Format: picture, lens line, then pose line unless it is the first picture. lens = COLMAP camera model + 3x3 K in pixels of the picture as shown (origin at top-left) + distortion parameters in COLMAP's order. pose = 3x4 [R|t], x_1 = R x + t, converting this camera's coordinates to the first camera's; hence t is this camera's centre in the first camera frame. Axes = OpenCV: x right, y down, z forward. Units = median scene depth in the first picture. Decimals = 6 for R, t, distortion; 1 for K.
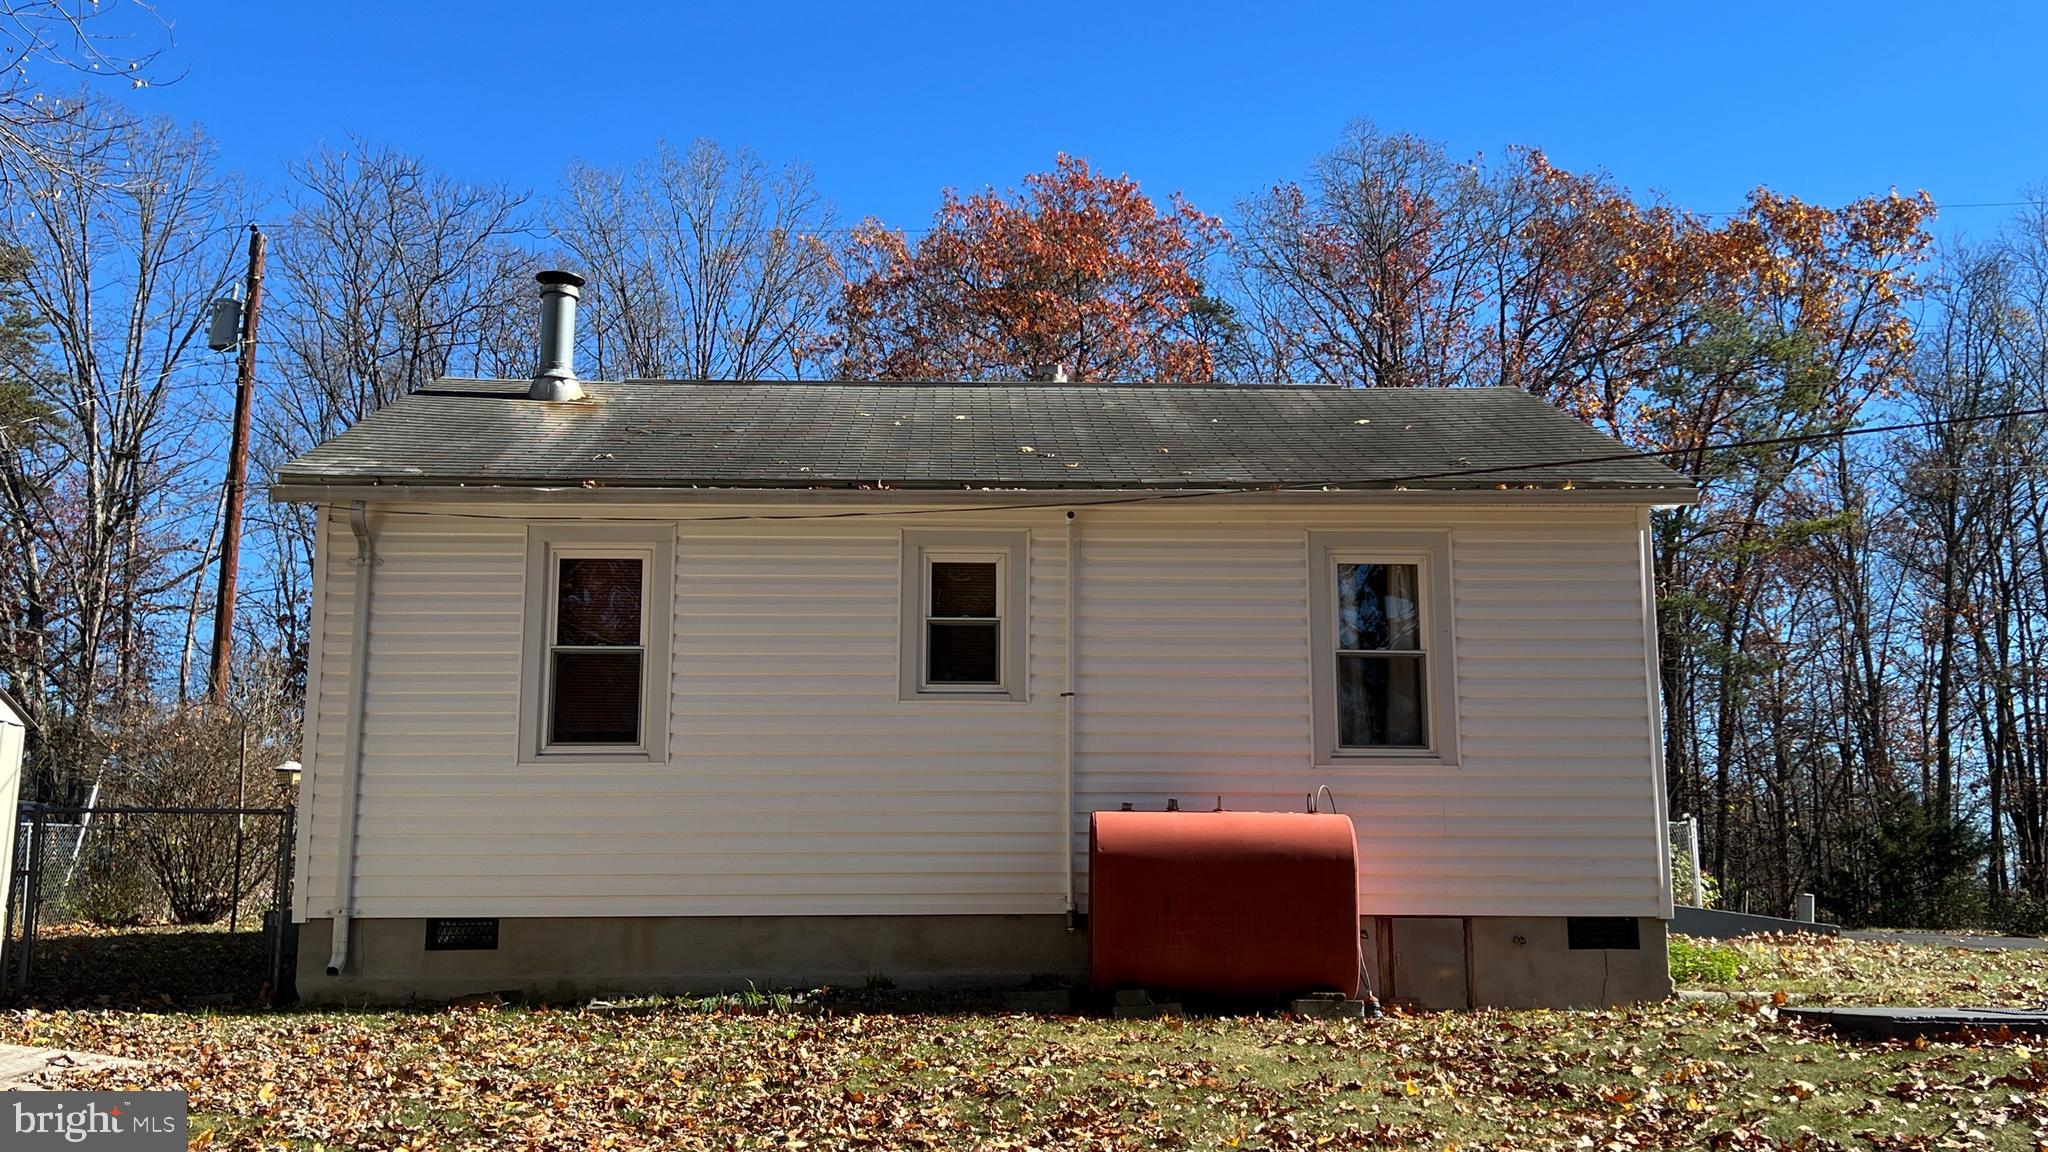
lens RADIAL K [[2138.5, 0, 1024.0], [0, 2138.5, 576.0], [0, 0, 1]] dist [0.192648, 0.001756]
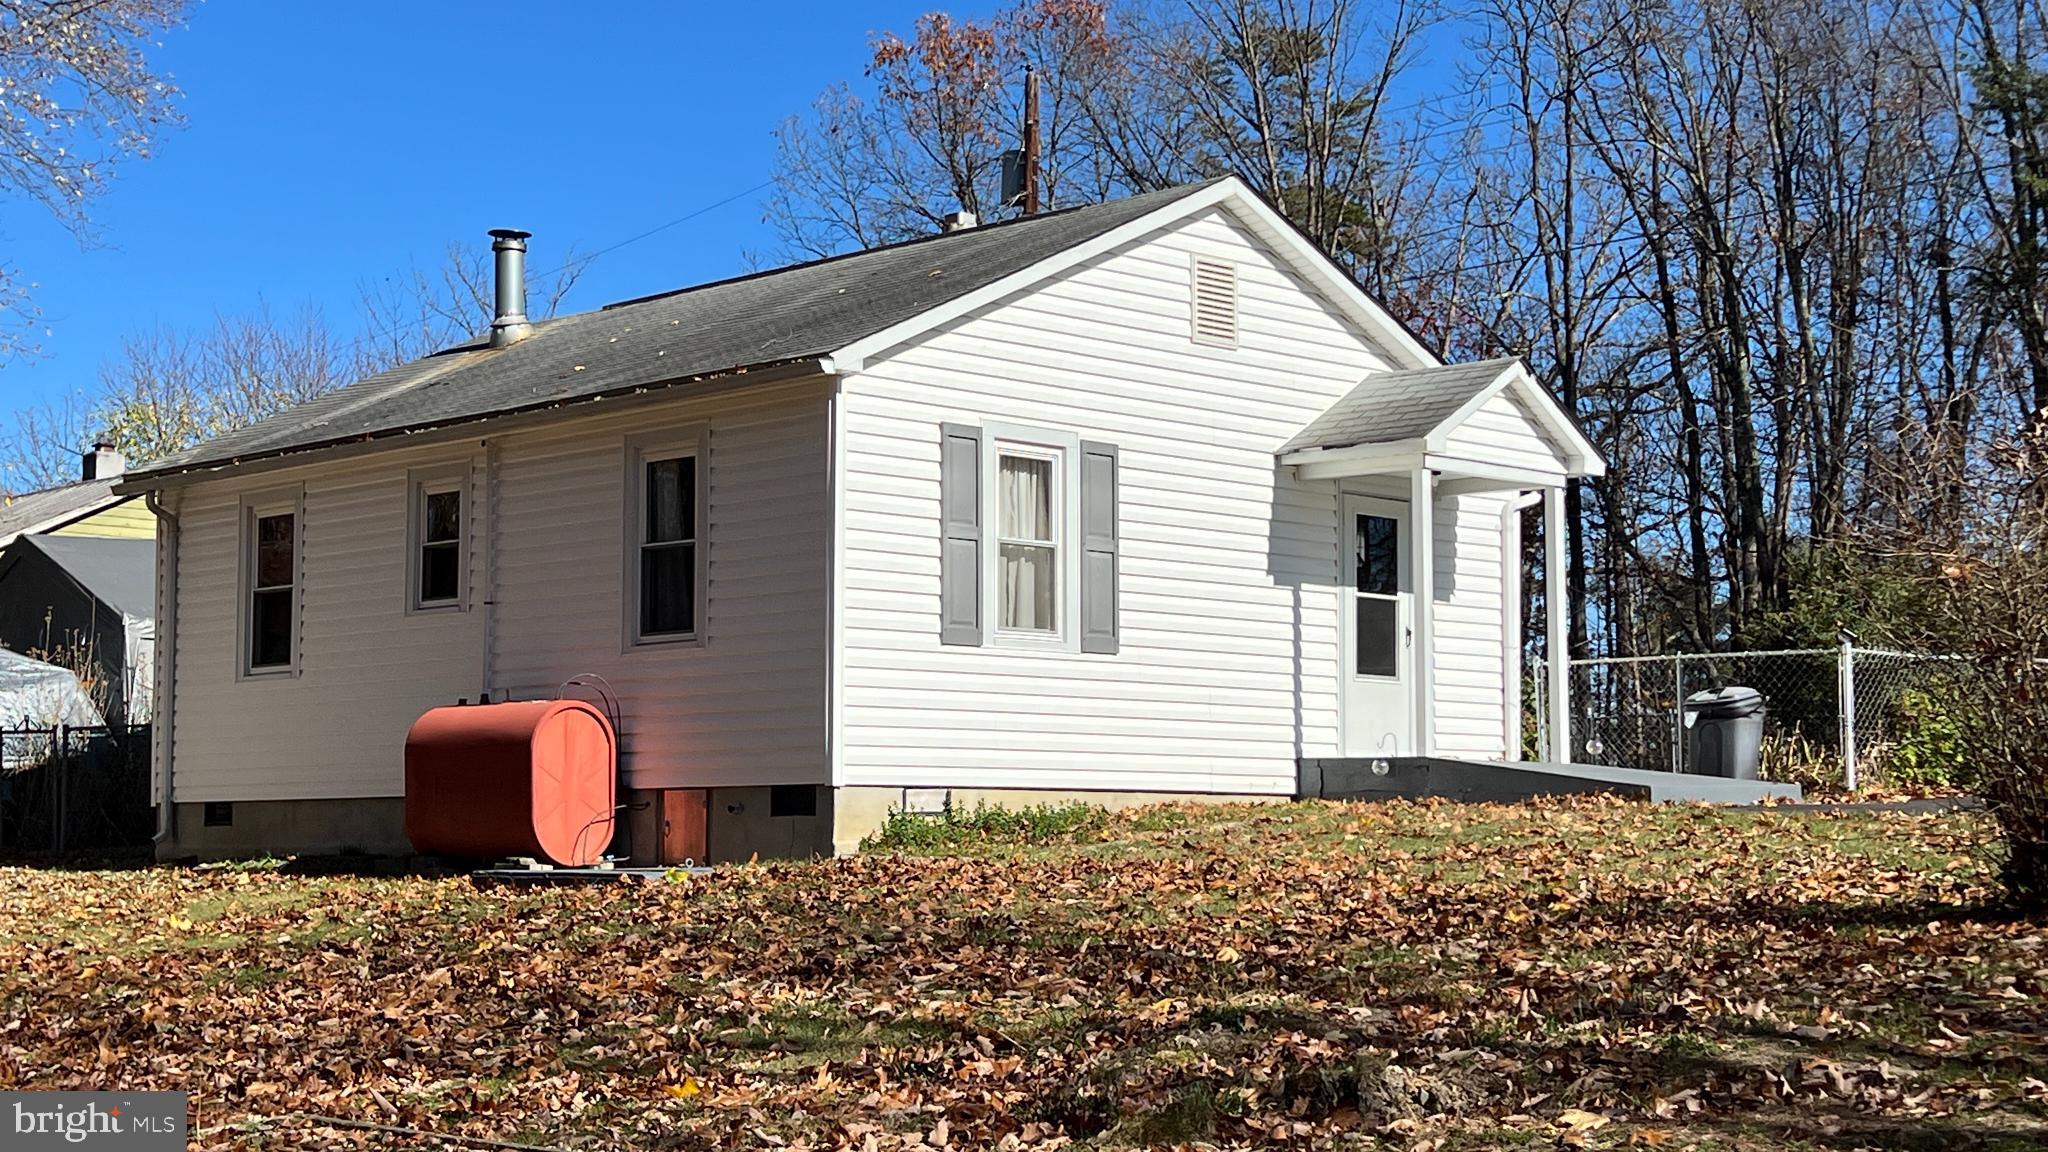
lens RADIAL K [[2969.6, 0, 1024.0], [0, 2969.6, 576.0], [0, 0, 1]] dist [0.140170, -0.549139]
pose [[0.684571, -0.064292, -0.726105, 1.367560], [0.139202, 0.989302, 0.043643, 0.011565], [0.715531, -0.130952, 0.686197, 0.116053]]
